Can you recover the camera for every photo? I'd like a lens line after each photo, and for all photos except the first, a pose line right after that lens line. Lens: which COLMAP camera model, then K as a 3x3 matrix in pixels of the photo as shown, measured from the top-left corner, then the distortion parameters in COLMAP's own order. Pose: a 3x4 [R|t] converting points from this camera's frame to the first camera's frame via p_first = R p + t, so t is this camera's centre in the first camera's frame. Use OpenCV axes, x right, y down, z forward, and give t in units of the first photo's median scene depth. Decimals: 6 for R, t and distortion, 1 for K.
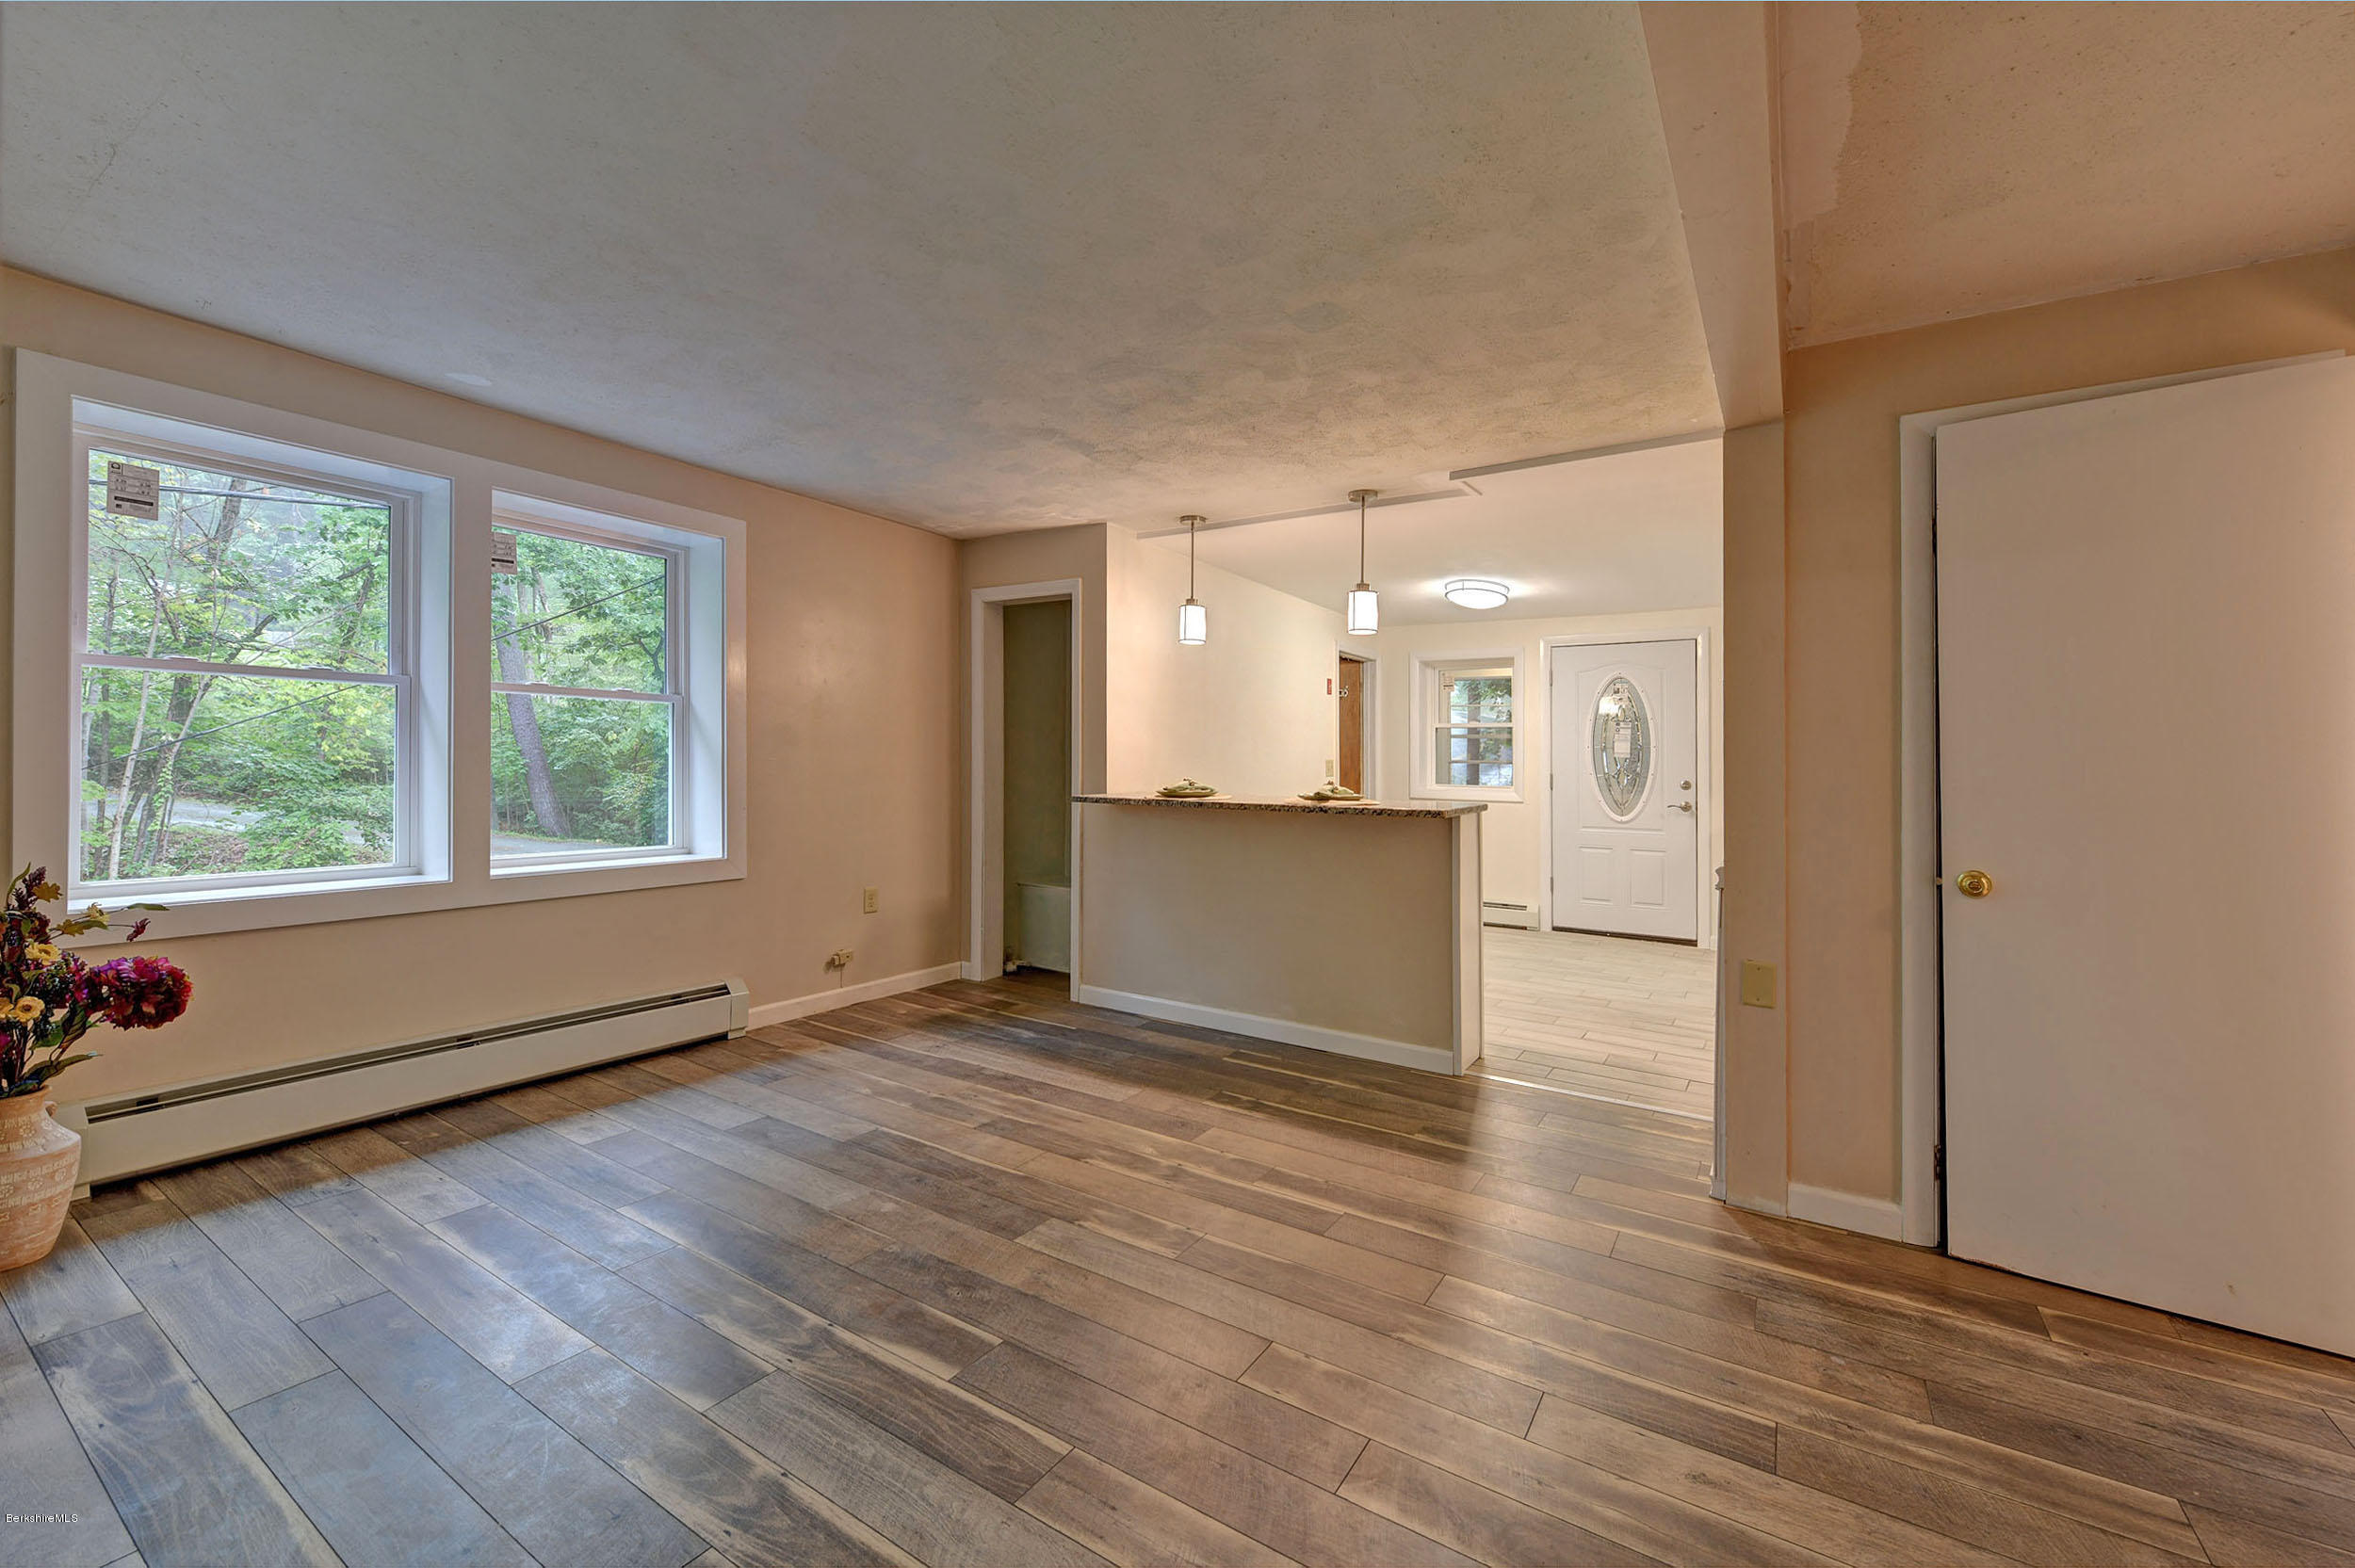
lens RADIAL K [[944.5, 0, 1200.8], [0, 944.5, 751.0], [0, 0, 1]] dist [0.001051, -0.001753]
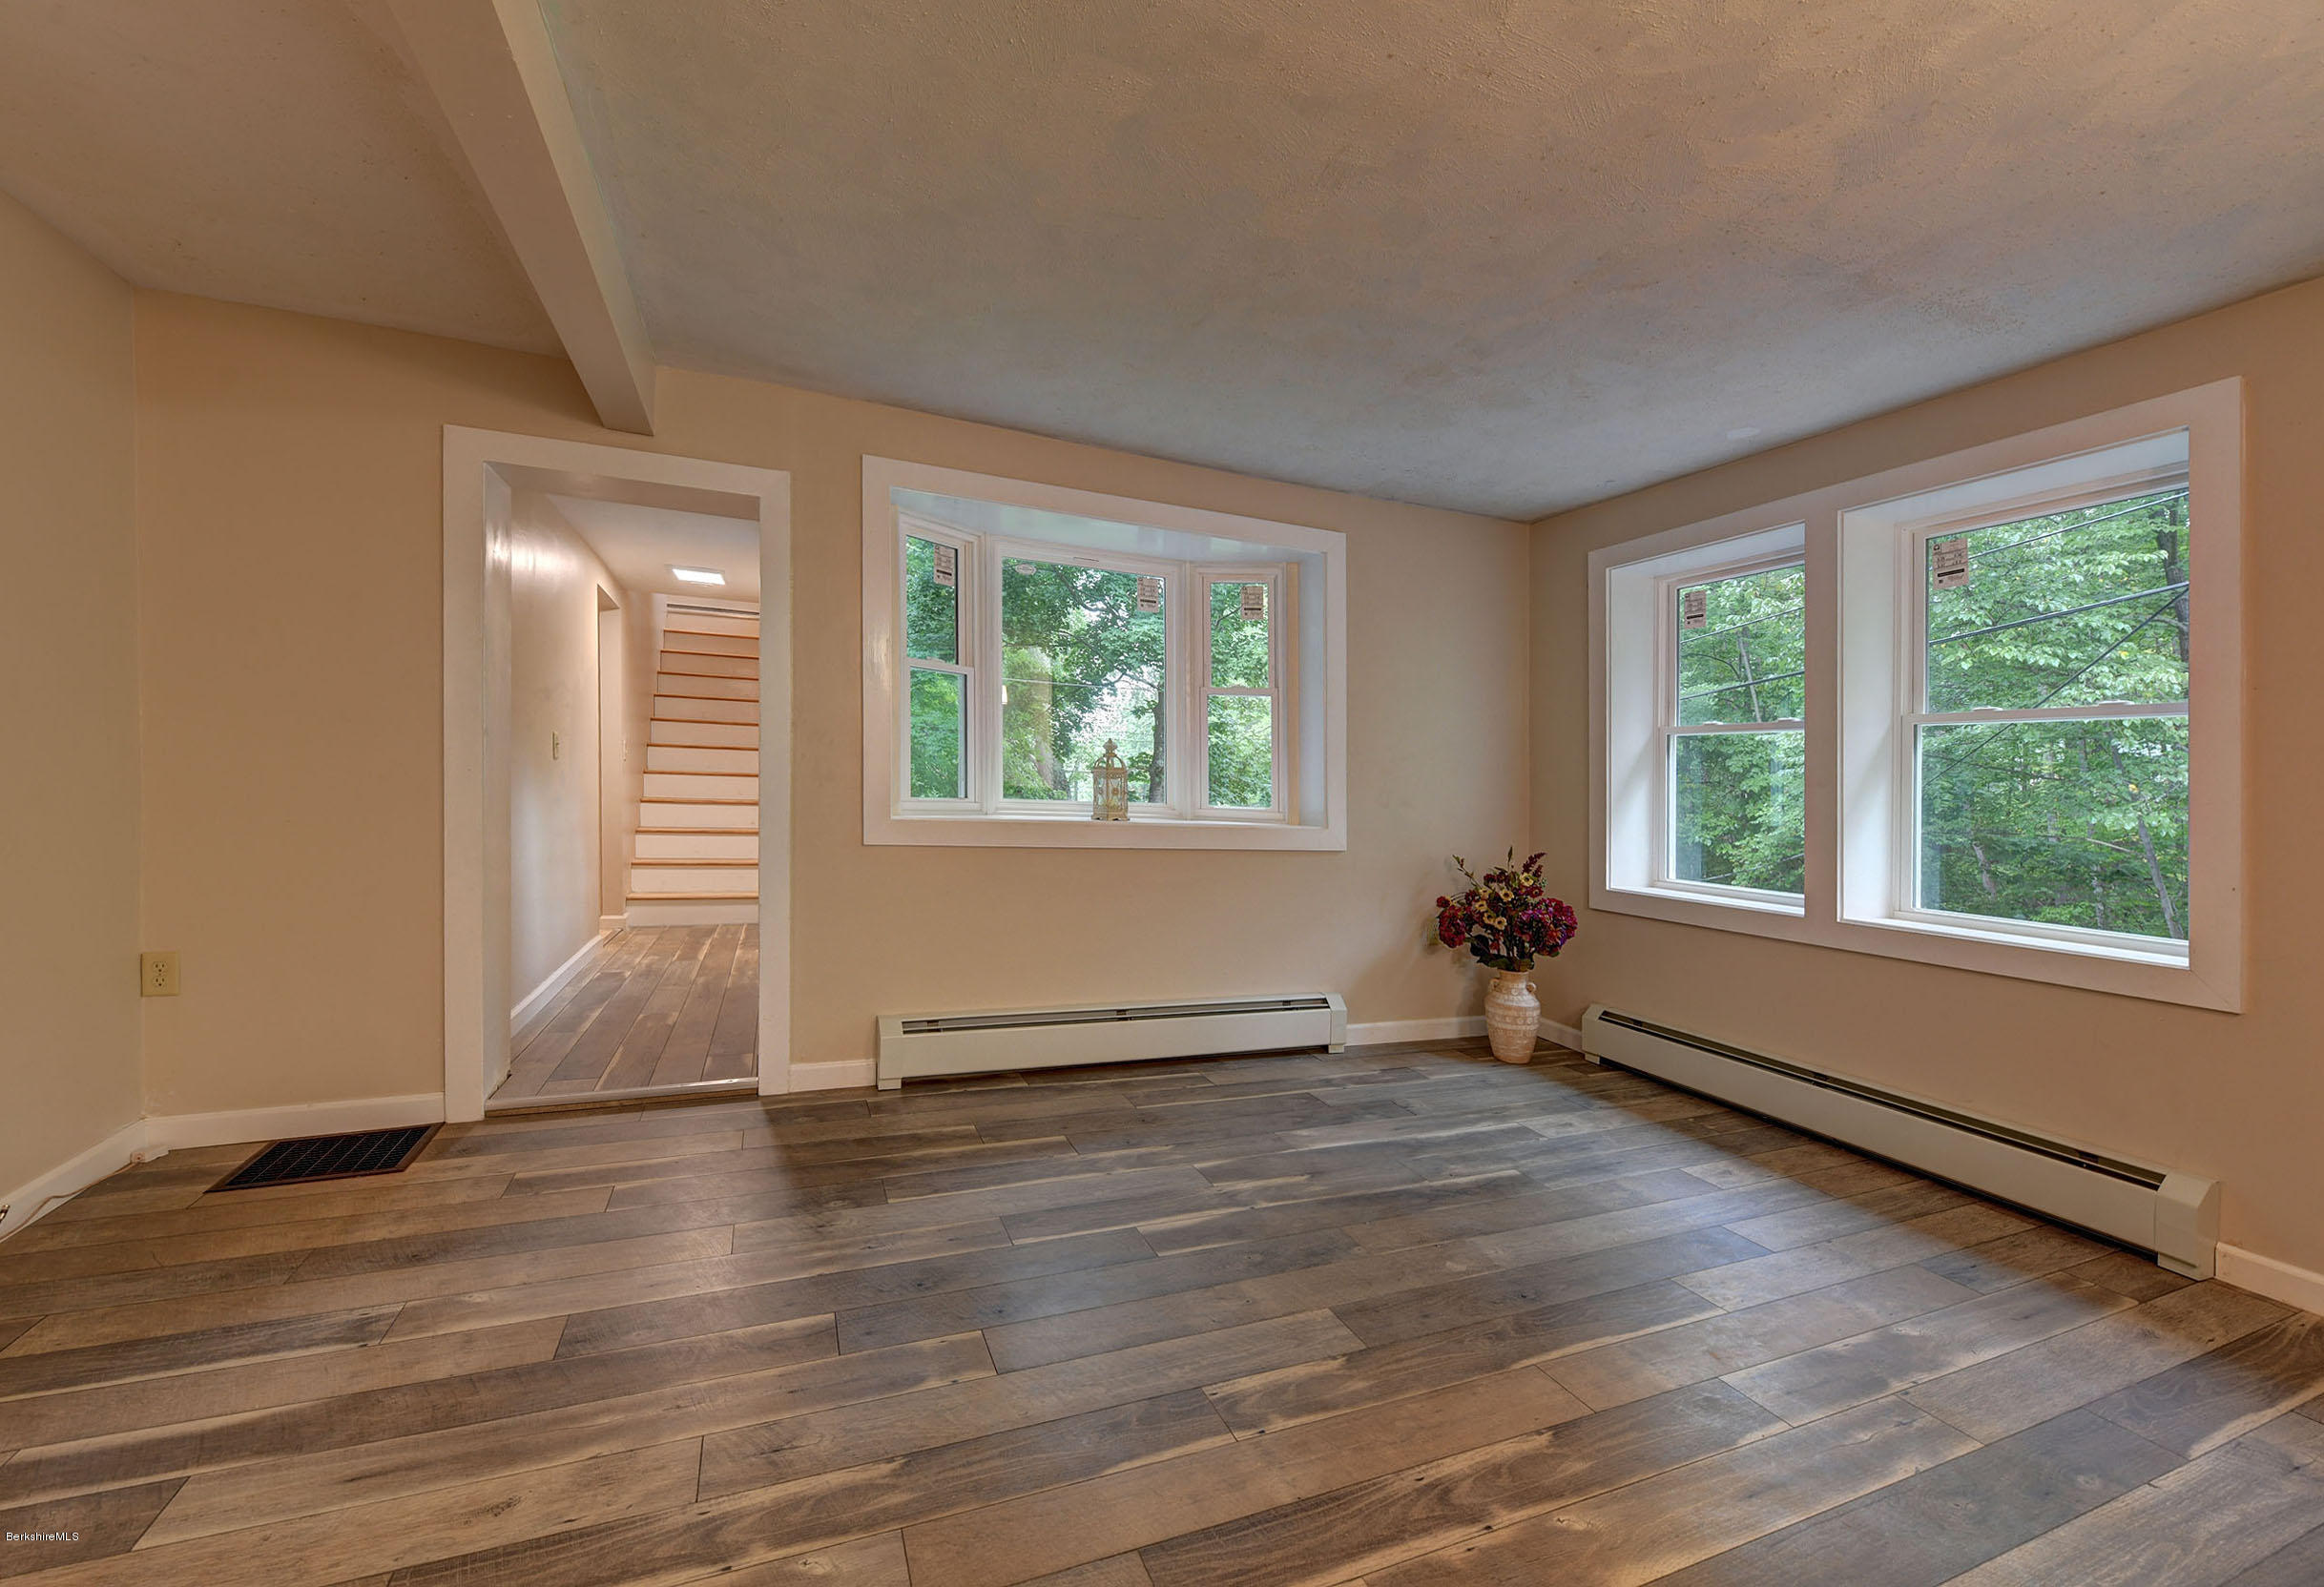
lens RADIAL K [[973.7, 0, 1169.4], [0, 973.7, 817.6], [0, 0, 1]] dist [0.002068, -0.000809]
pose [[-0.591681, -0.012868, -0.806070, 0.446084], [-0.035199, 0.999331, 0.009884, 0.041364], [0.805404, 0.034221, -0.591738, 1.000369]]
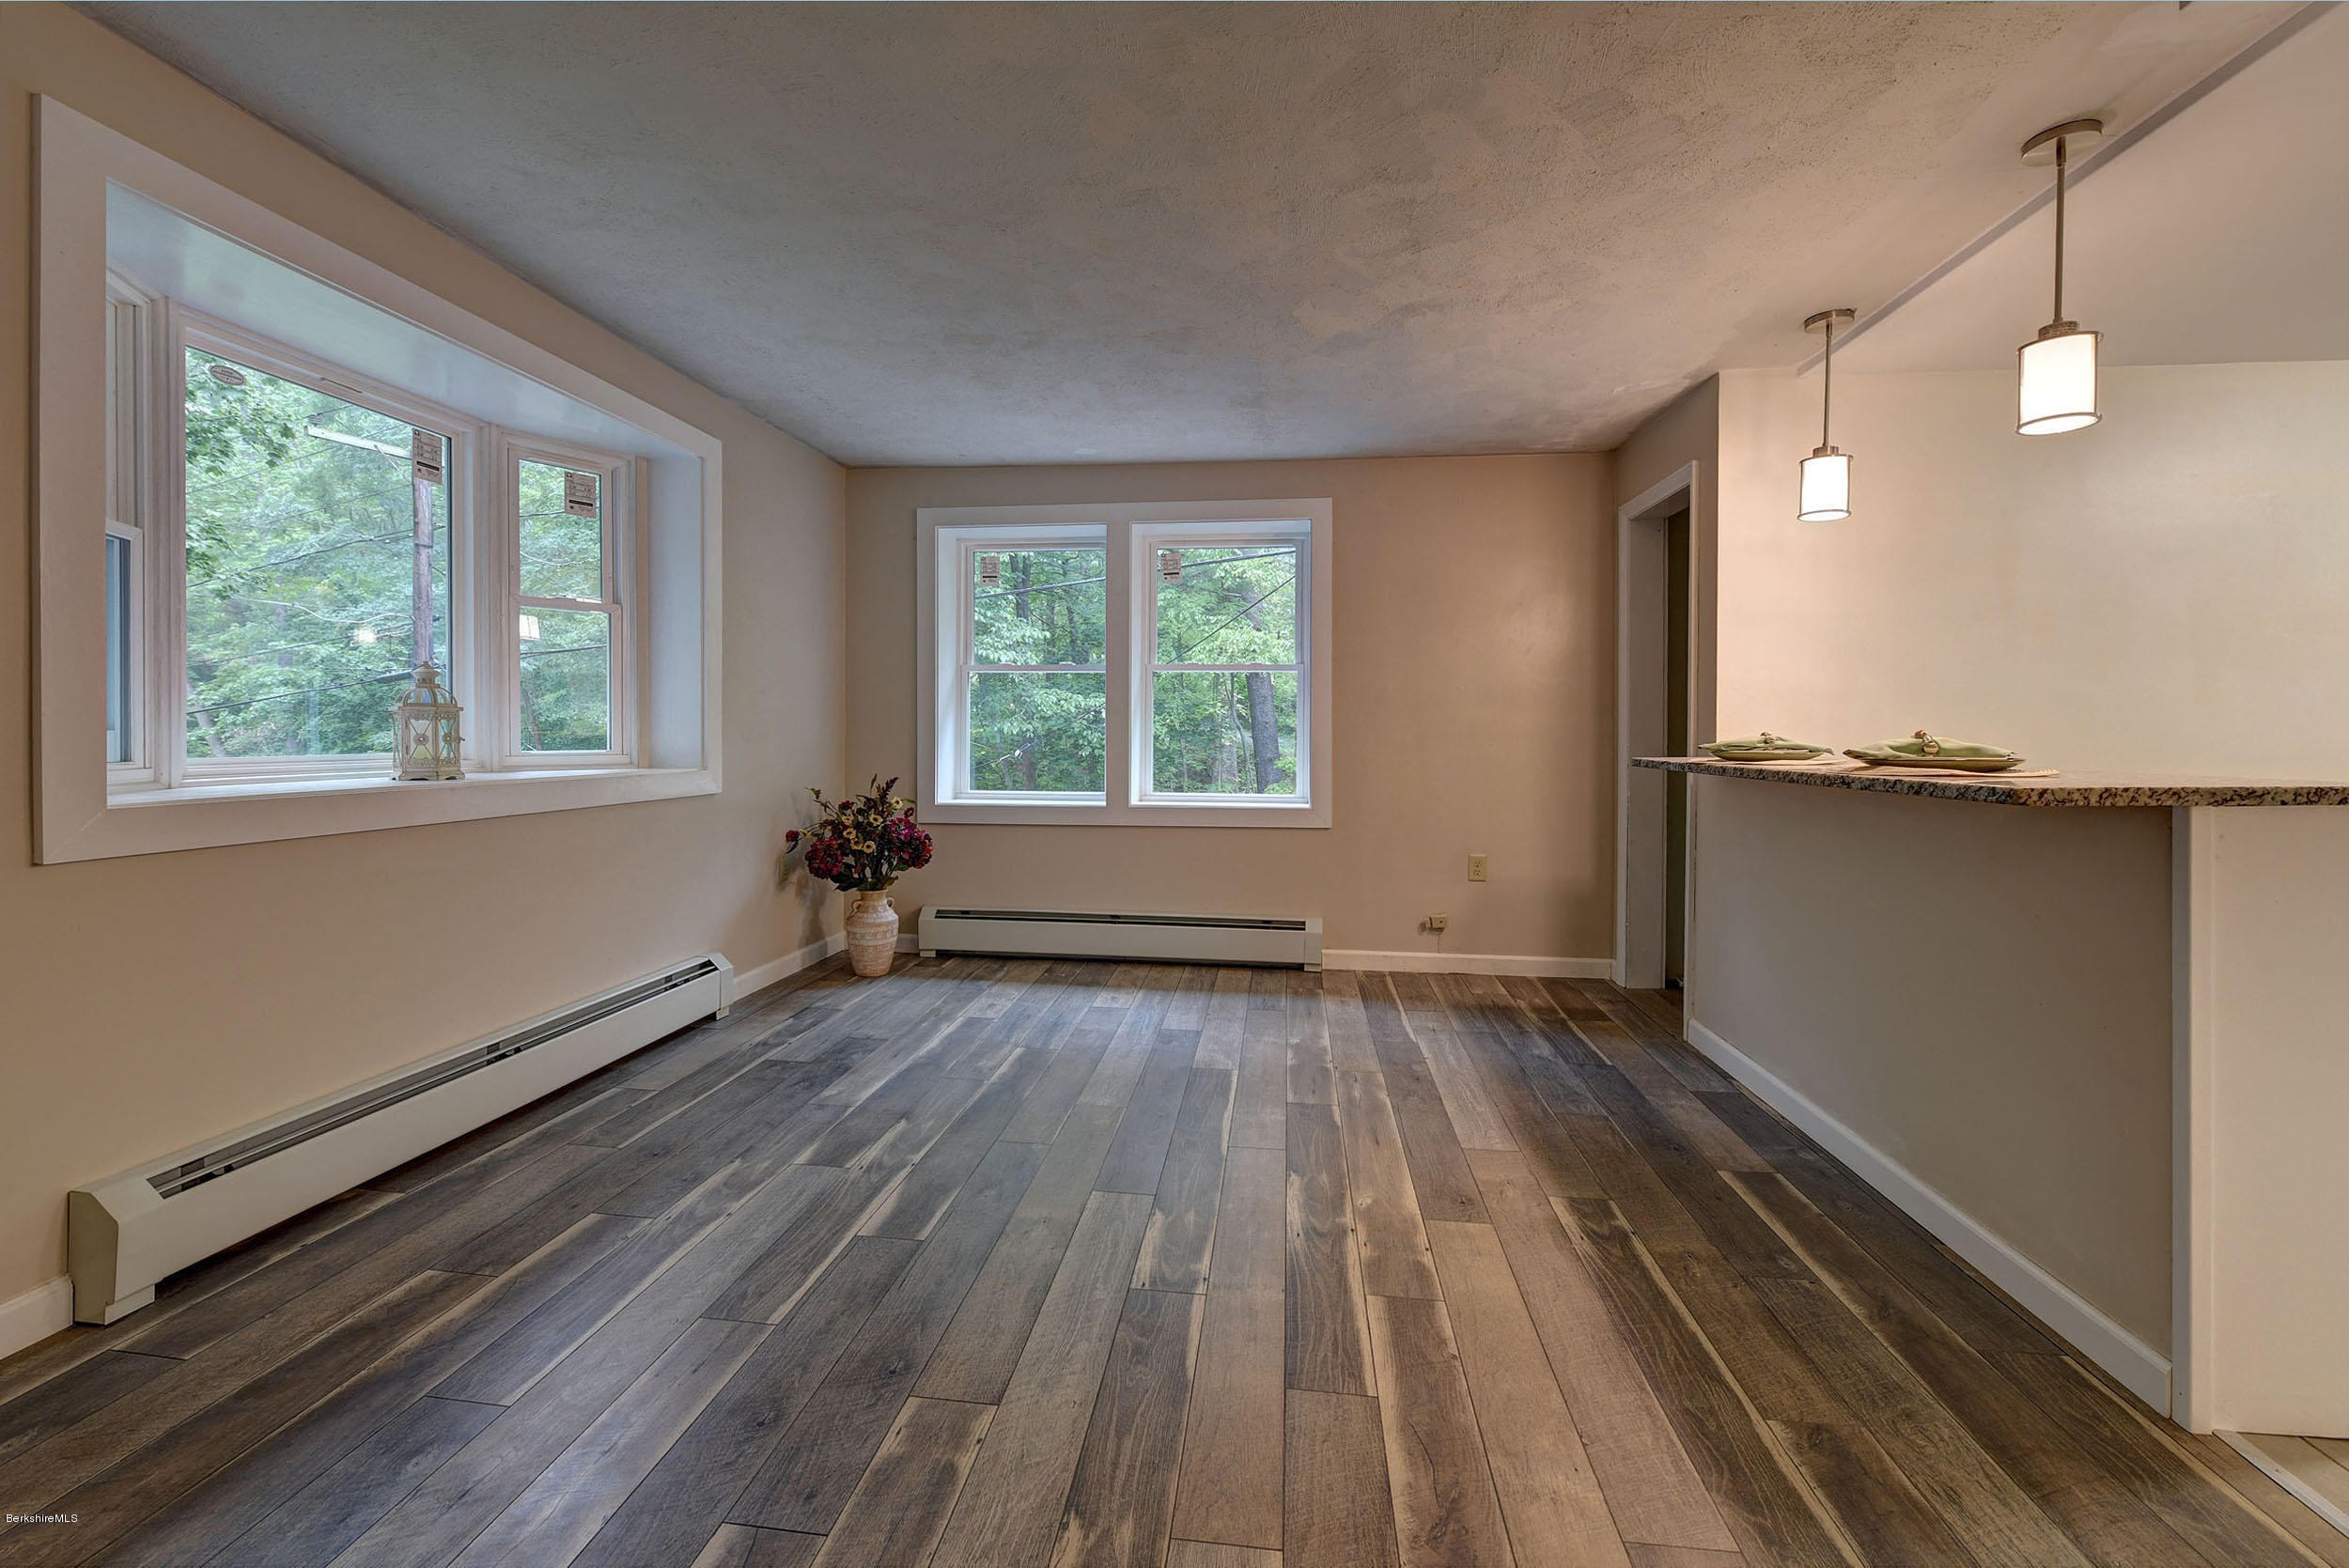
lens RADIAL K [[942.2, 0, 1192.6], [0, 942.2, 745.9], [0, 0, 1]] dist [0.001051, -0.001753]
pose [[0.426437, 0.000856, -0.904517, 0.522760], [0.017468, 0.999805, 0.009181, 0.033806], [0.904349, -0.019715, 0.426339, 0.488149]]
